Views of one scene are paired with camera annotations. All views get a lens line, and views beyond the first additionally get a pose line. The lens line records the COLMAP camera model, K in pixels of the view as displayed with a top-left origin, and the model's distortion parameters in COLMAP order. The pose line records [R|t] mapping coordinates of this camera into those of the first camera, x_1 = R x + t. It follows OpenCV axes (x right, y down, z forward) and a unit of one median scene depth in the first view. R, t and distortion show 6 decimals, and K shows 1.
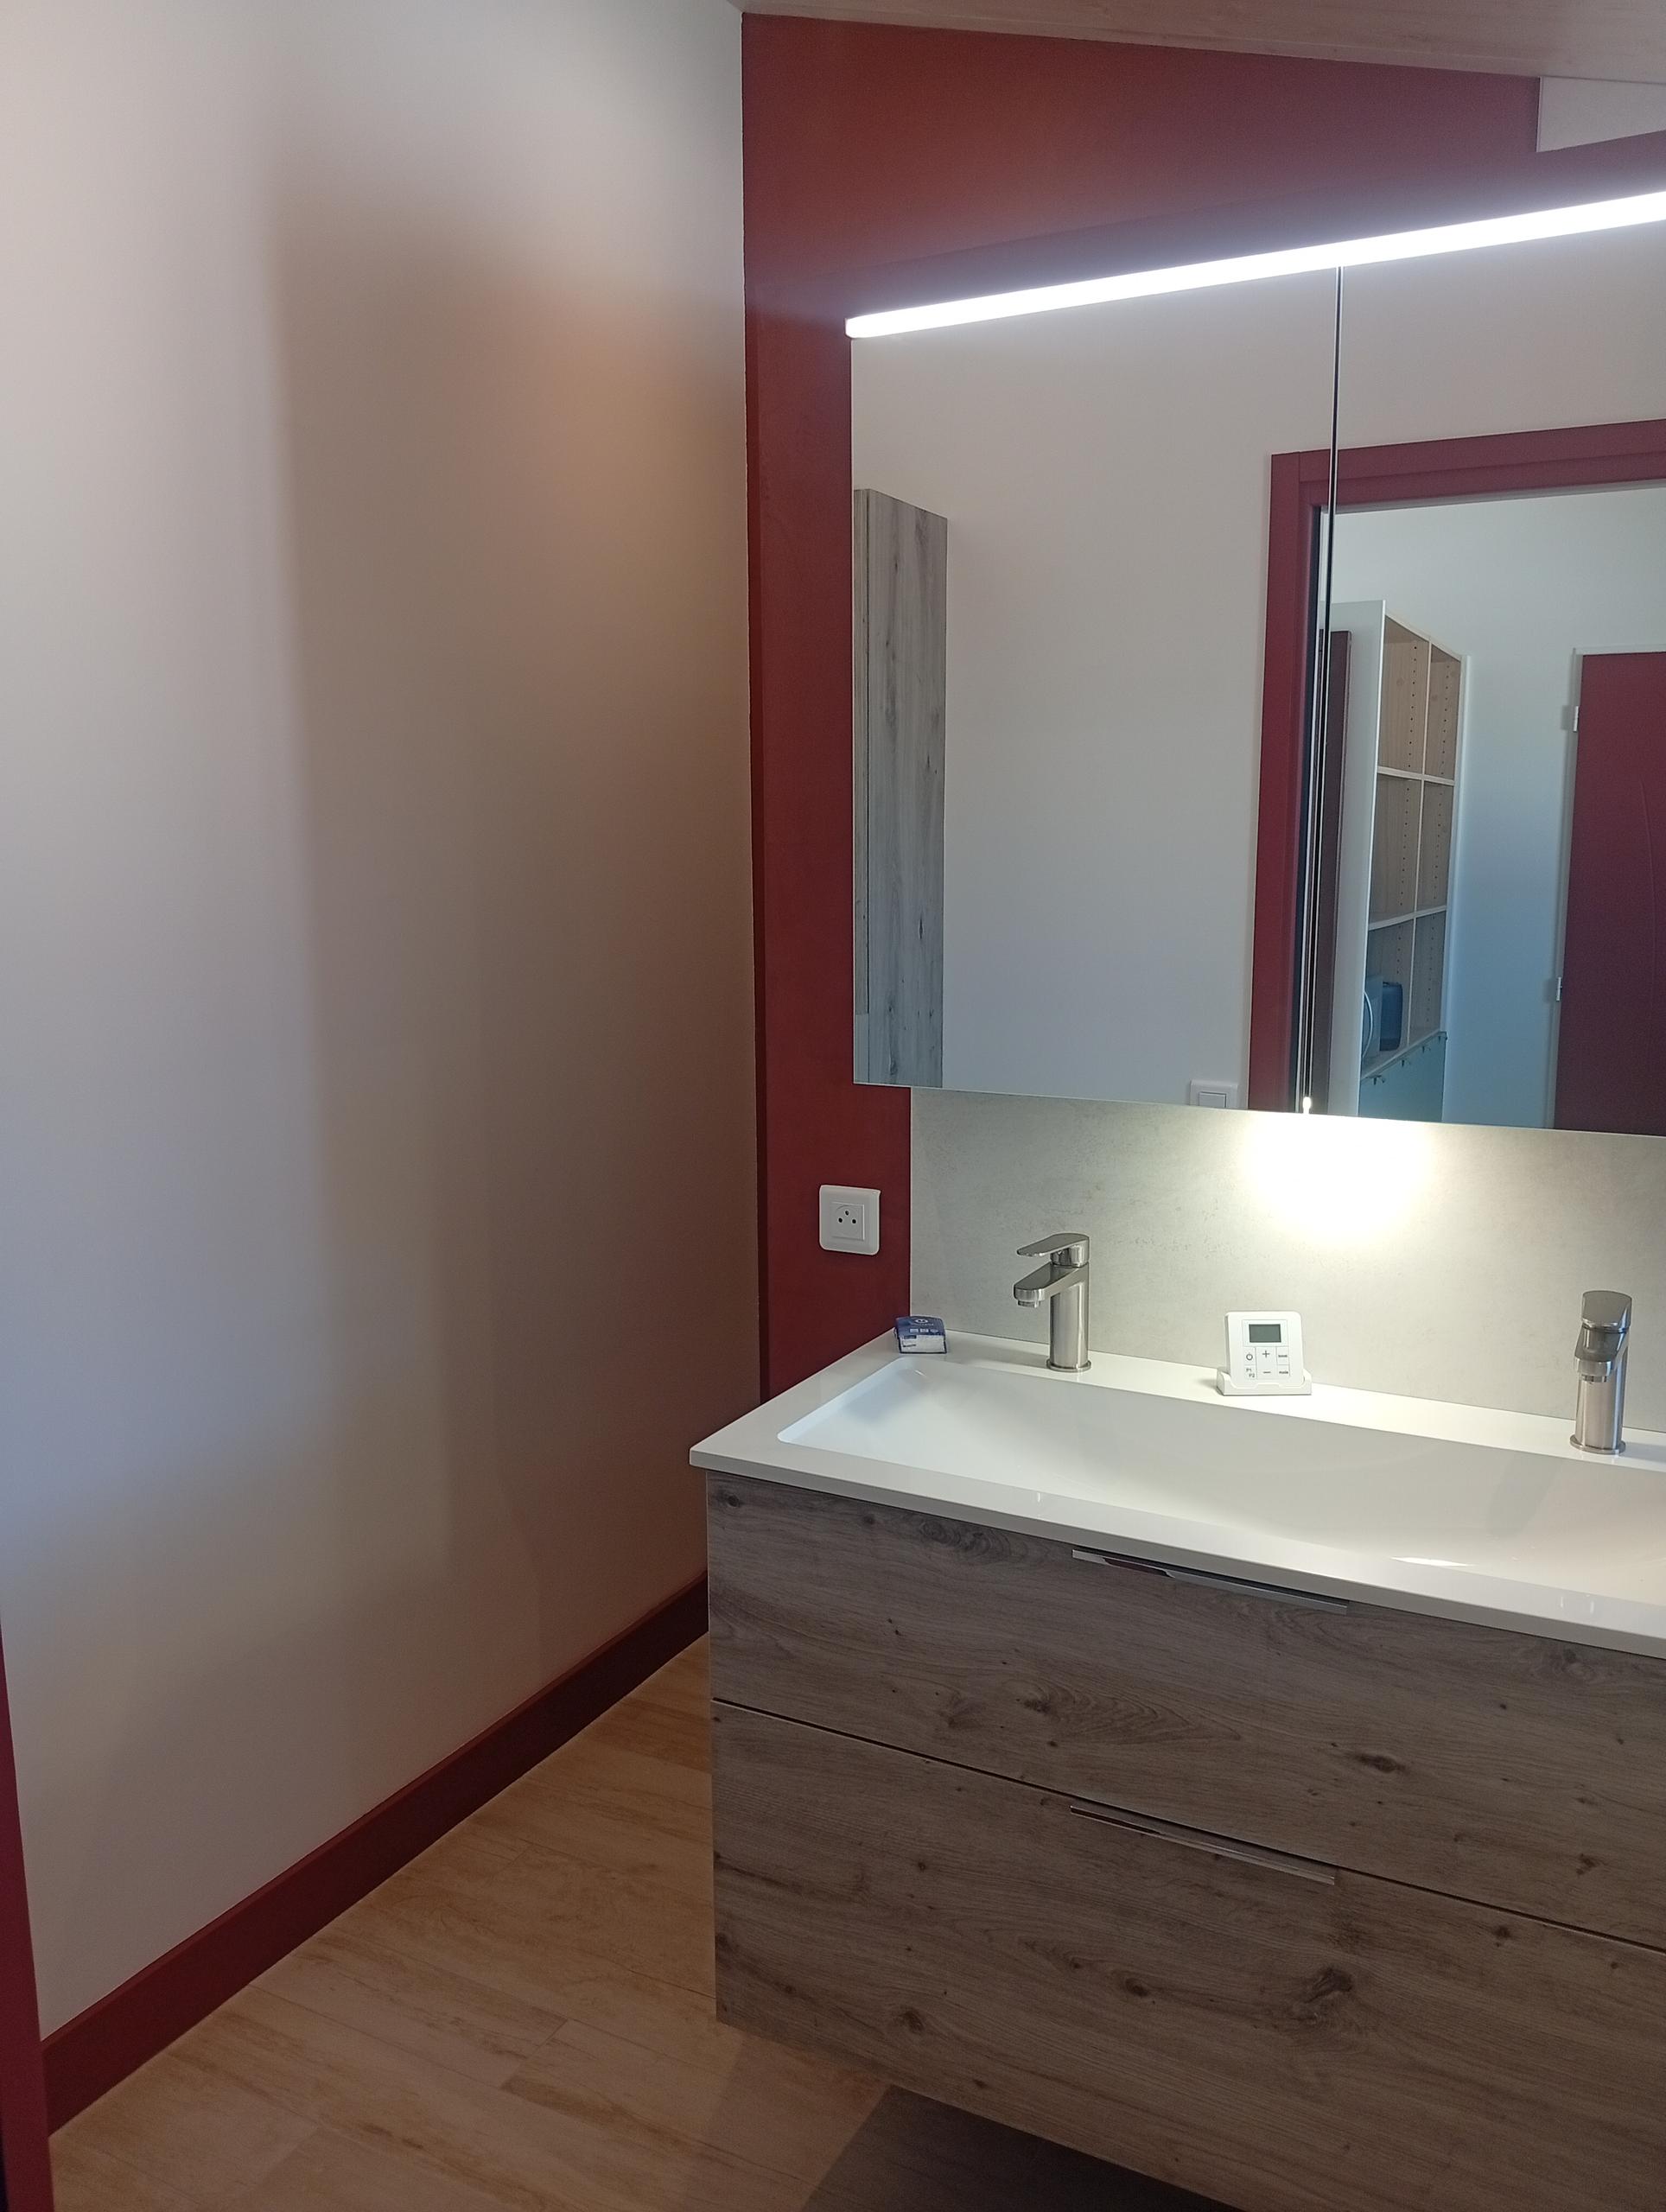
lens RADIAL K [[1715.0, 0, 833.4], [0, 1715.0, 1119.7], [0, 0, 1]] dist [0.017896, -0.059413]
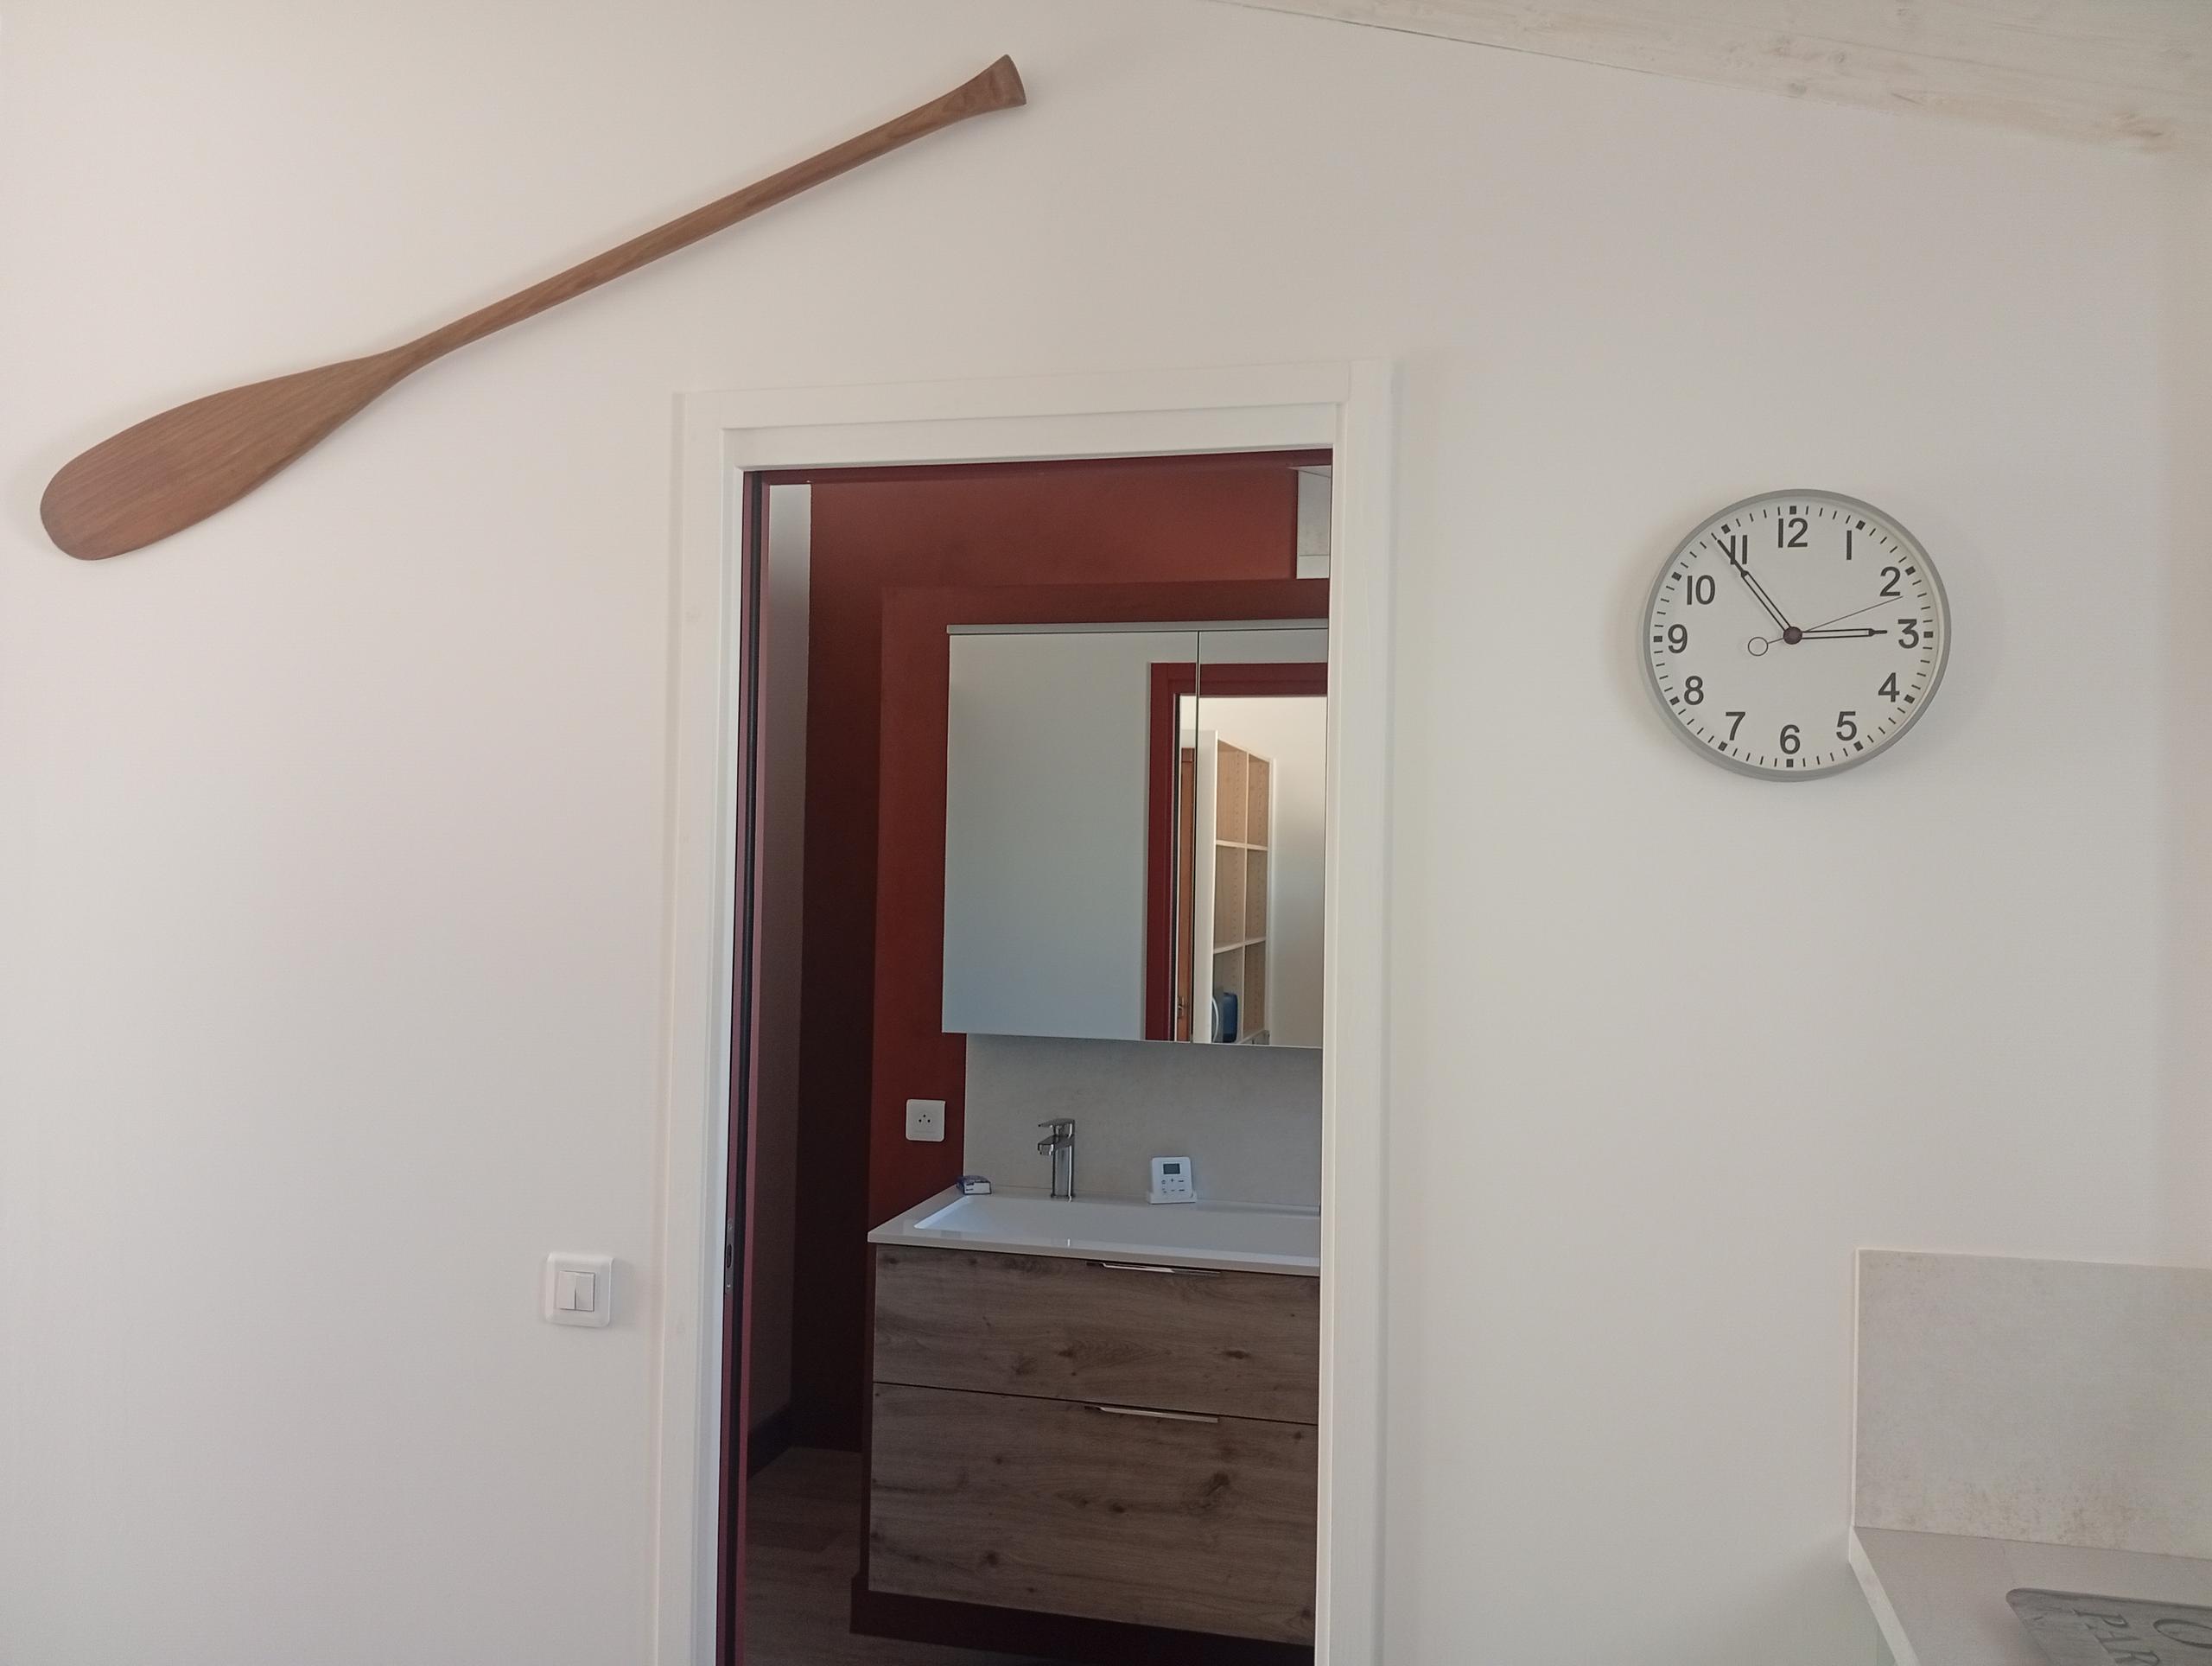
lens RADIAL K [[1715.0, 0, 1103.2], [0, 1715.0, 830.8], [0, 0, 1]] dist [0.017896, -0.059413]
pose [[0.970908, 0.027290, 0.237893, -0.290749], [0.016245, 0.983689, -0.179144, 0.105761], [-0.238902, 0.177796, 0.954628, -0.874593]]
